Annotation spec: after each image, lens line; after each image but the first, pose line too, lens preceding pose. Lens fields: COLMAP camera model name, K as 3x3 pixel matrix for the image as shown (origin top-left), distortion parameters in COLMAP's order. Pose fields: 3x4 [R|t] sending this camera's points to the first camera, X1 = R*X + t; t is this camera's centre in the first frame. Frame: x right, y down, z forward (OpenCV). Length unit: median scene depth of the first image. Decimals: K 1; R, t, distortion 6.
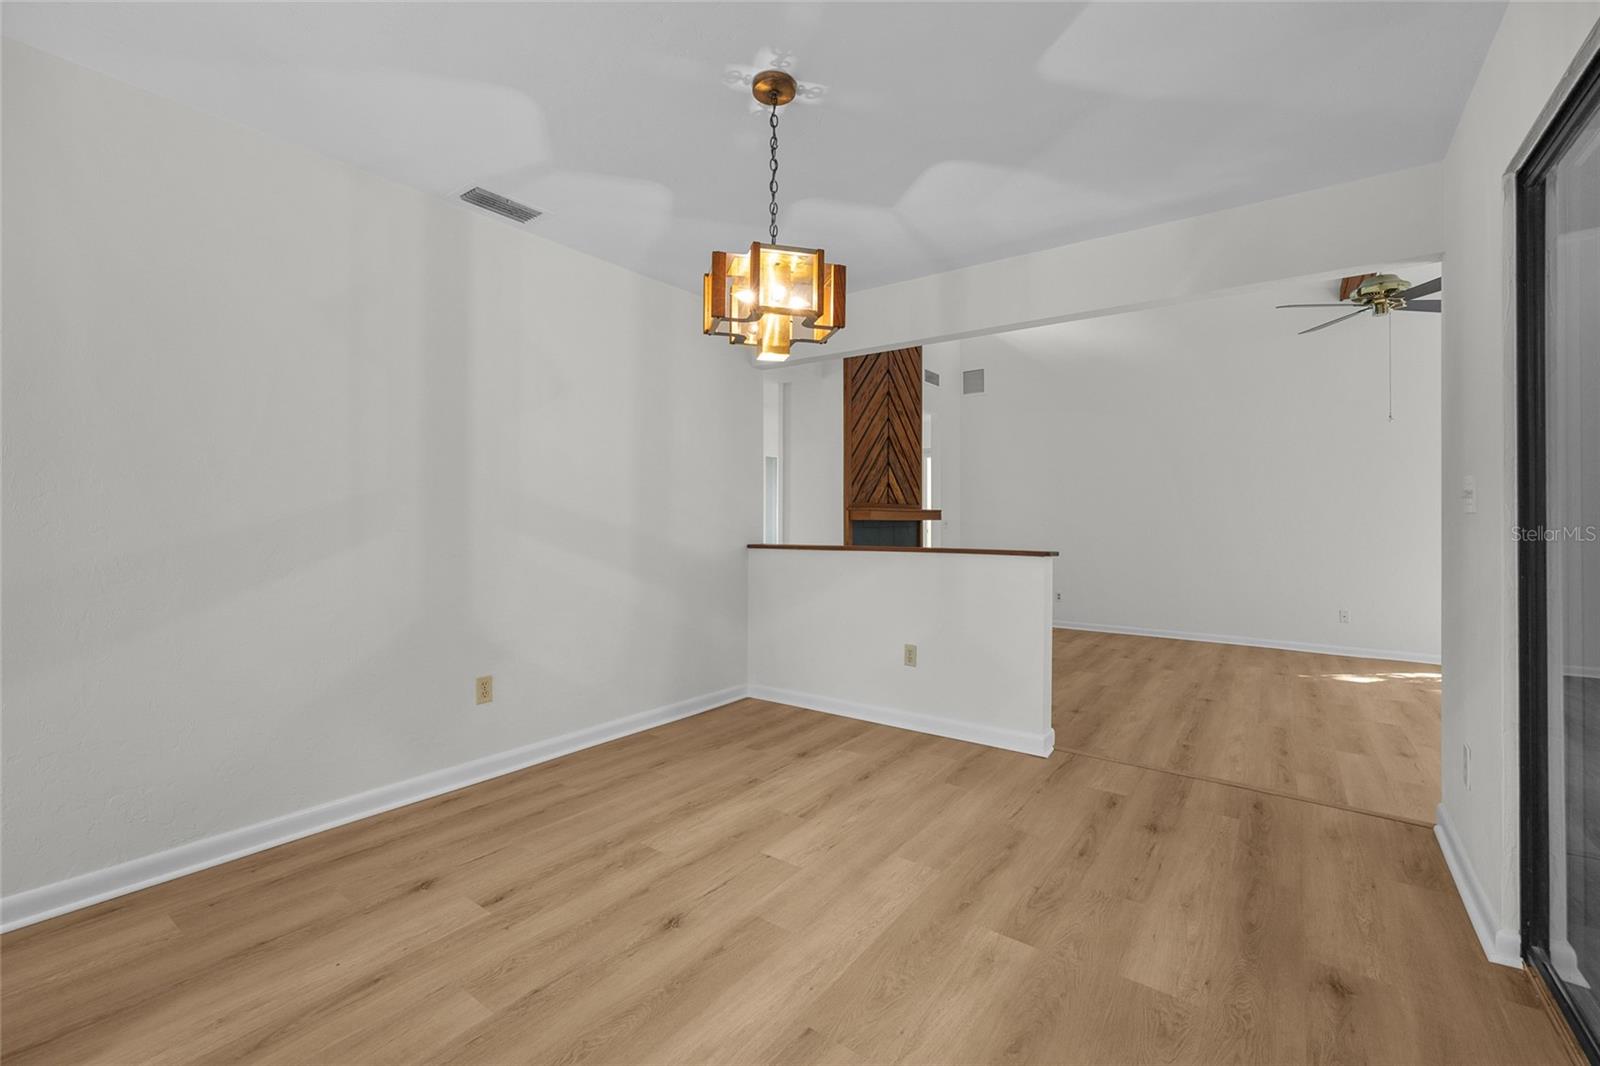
lens RADIAL K [[670.8, 0, 802.4], [0, 670.8, 527.1], [0, 0, 1]] dist [-0.001226, 0.000139]
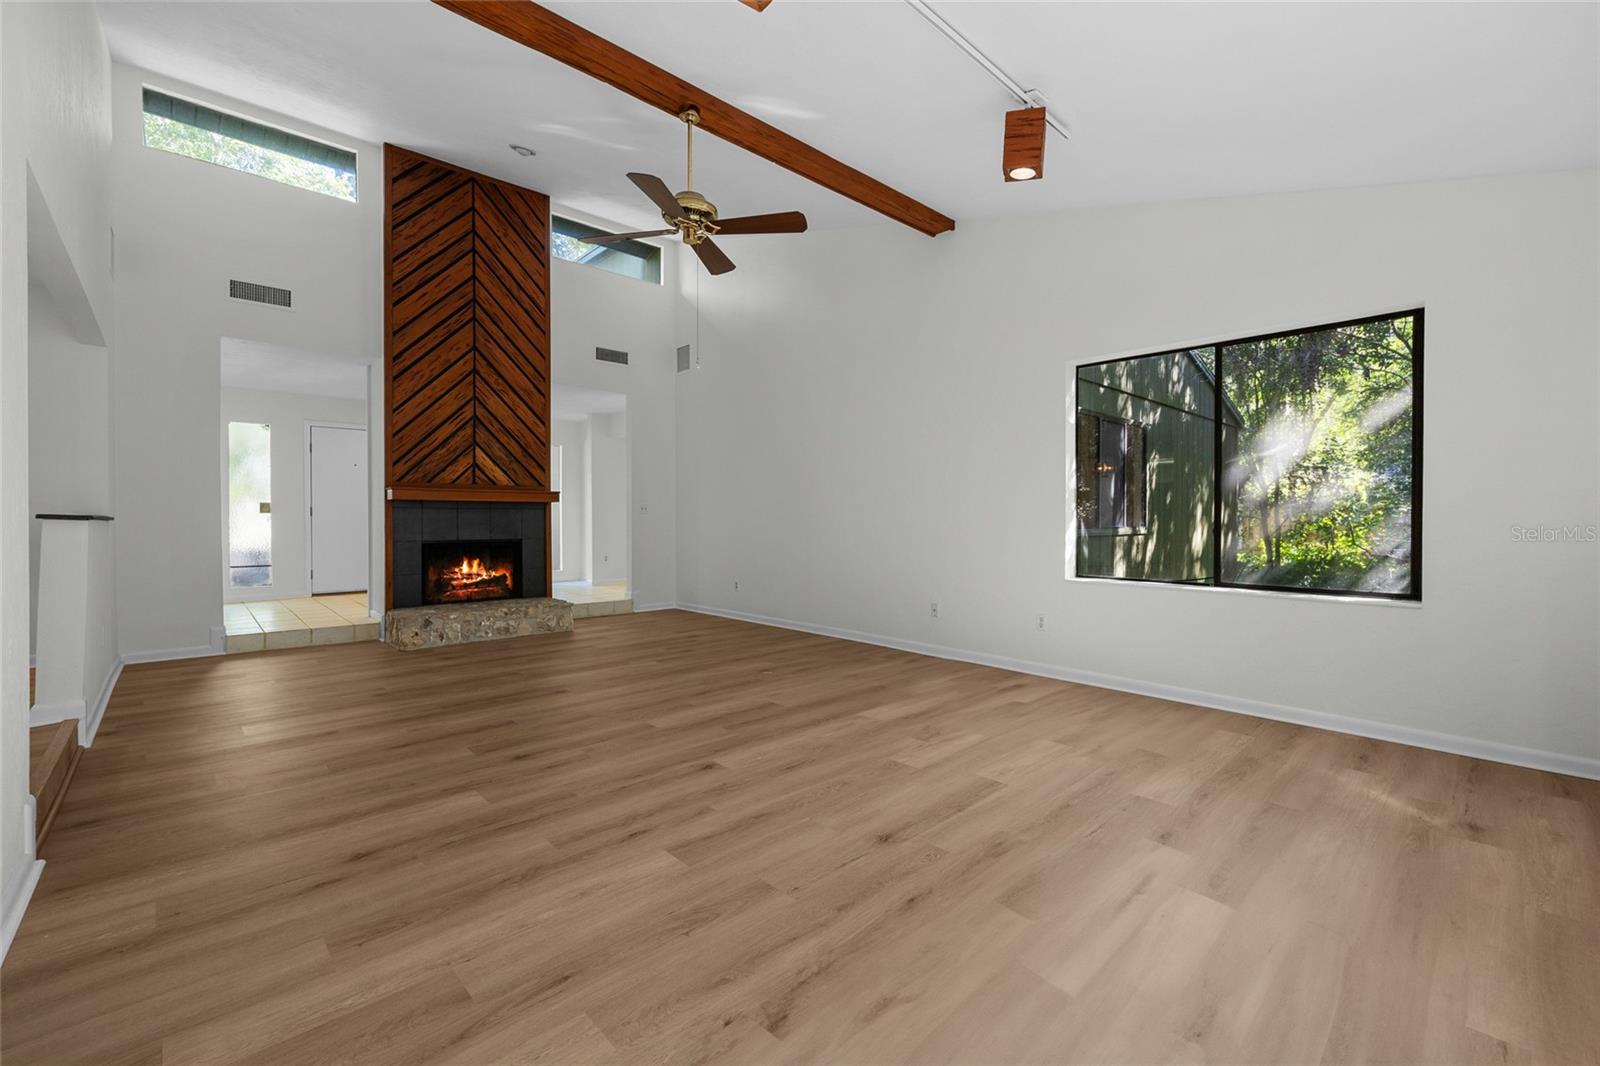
lens RADIAL K [[670.8, 0, 802.4], [0, 670.8, 527.1], [0, 0, 1]] dist [-0.001226, 0.000139]
pose [[0.983611, 0.014350, -0.179734, 0.784750], [-0.011168, 0.999763, 0.018707, 0.003716], [0.179959, -0.016393, 0.983537, 0.122474]]
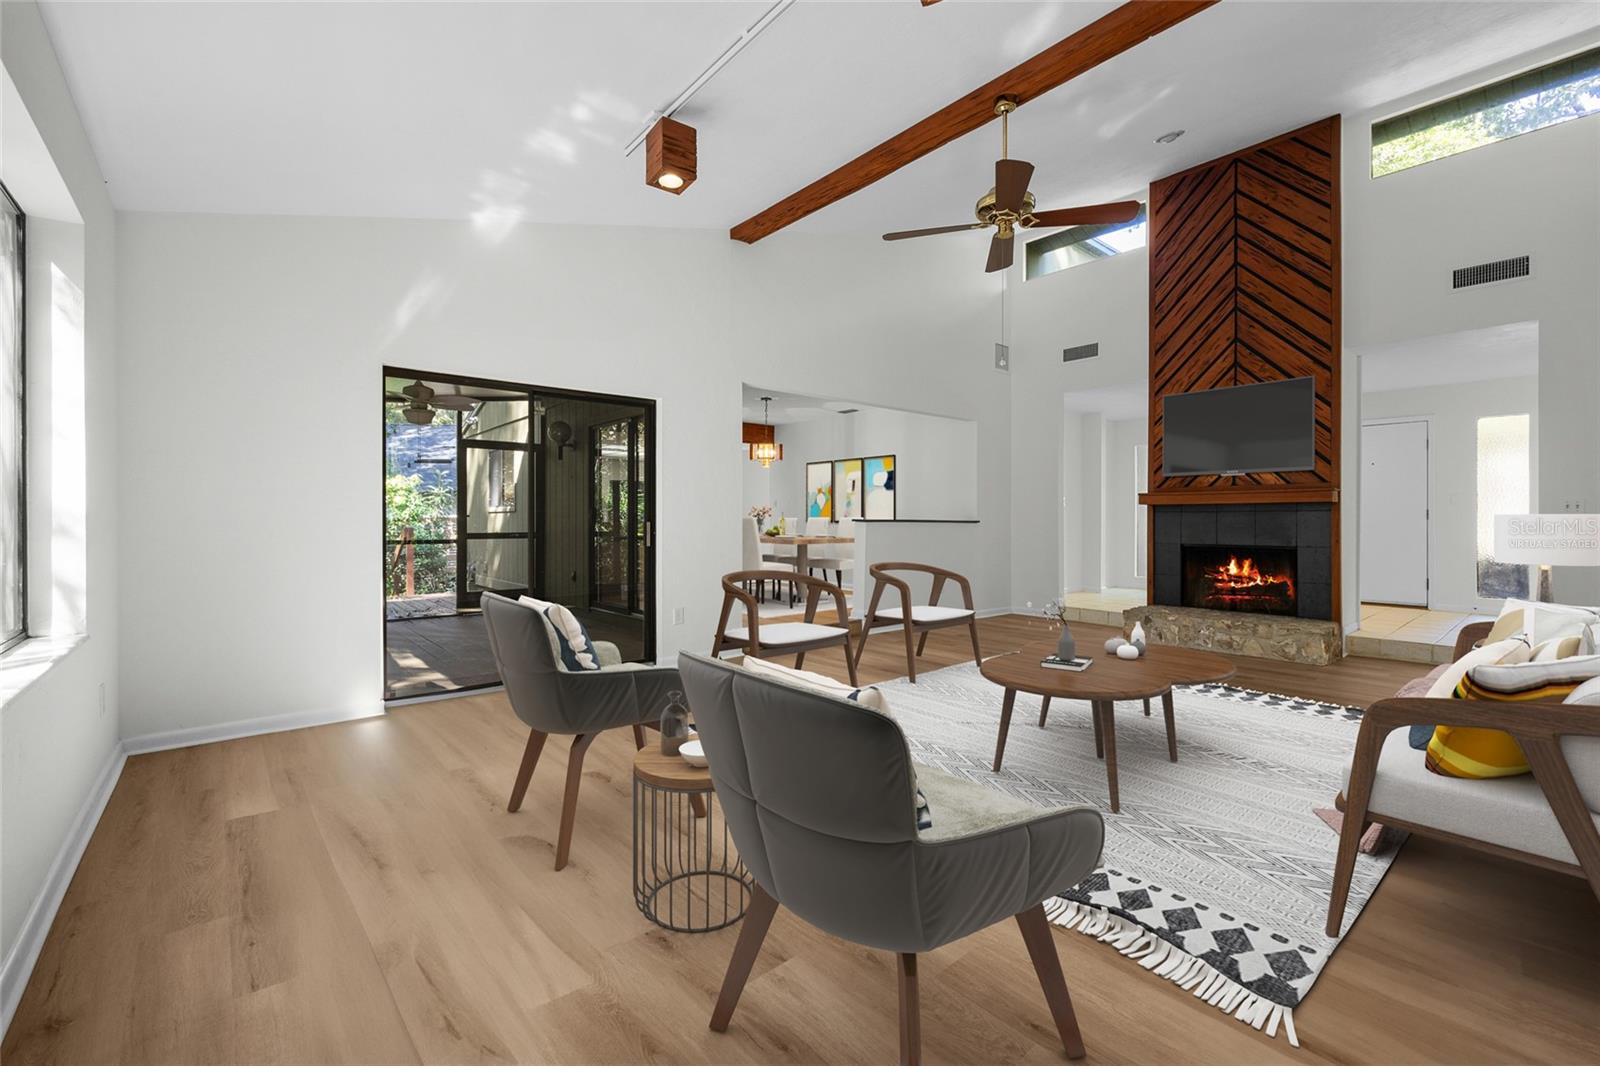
lens RADIAL K [[670.8, 0, 802.4], [0, 670.8, 527.1], [0, 0, 1]] dist [-0.001226, 0.000139]
pose [[-0.224836, 0.021555, -0.974158, 1.167162], [0.002804, 0.999765, 0.021474, 0.000333], [0.974392, 0.002097, -0.224844, 0.637312]]
